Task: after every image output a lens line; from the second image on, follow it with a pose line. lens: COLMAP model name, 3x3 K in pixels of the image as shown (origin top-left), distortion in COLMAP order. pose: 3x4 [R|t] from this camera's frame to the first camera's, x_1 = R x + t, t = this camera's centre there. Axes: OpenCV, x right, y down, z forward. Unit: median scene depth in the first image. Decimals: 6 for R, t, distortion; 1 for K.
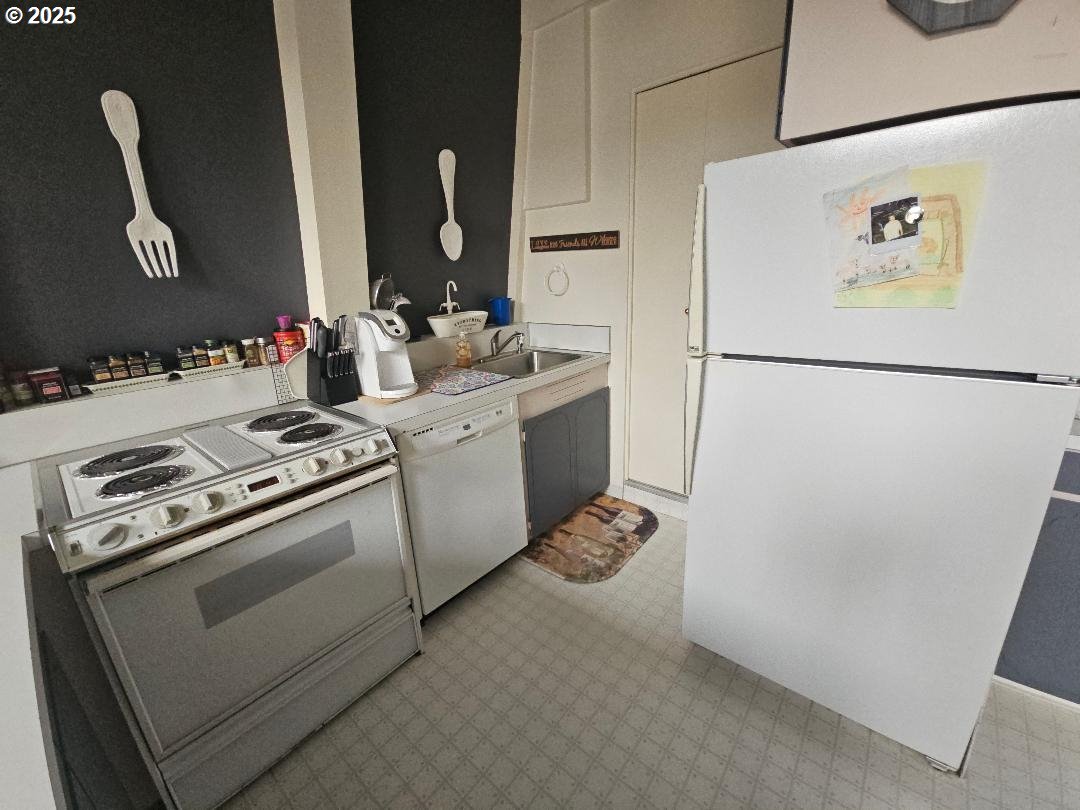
lens RADIAL K [[436.2, 0, 540.0], [0, 436.2, 405.0], [0, 0, 1]] dist [0.002723, -0.000015]
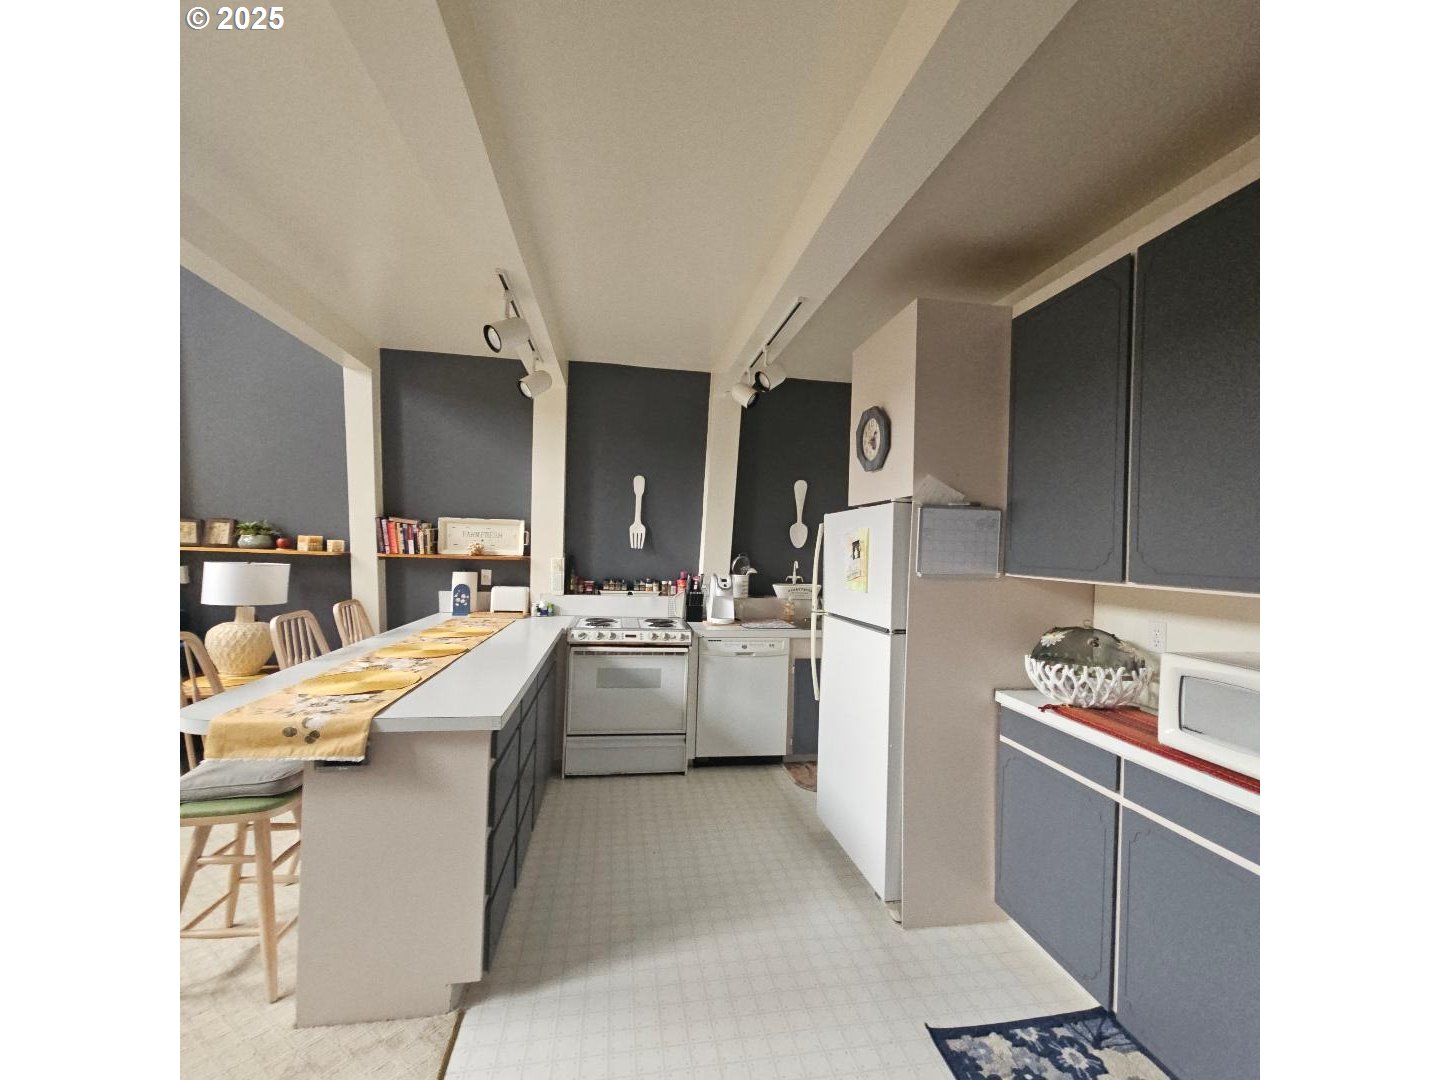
lens RADIAL K [[581.6, 0, 720.0], [0, 581.6, 540.0], [0, 0, 1]] dist [0.002723, -0.000015]
pose [[0.761304, 0.059147, -0.645691, 1.162365], [-0.249519, 0.945866, -0.207552, 0.148909], [0.598462, 0.319122, 0.734850, -0.793351]]
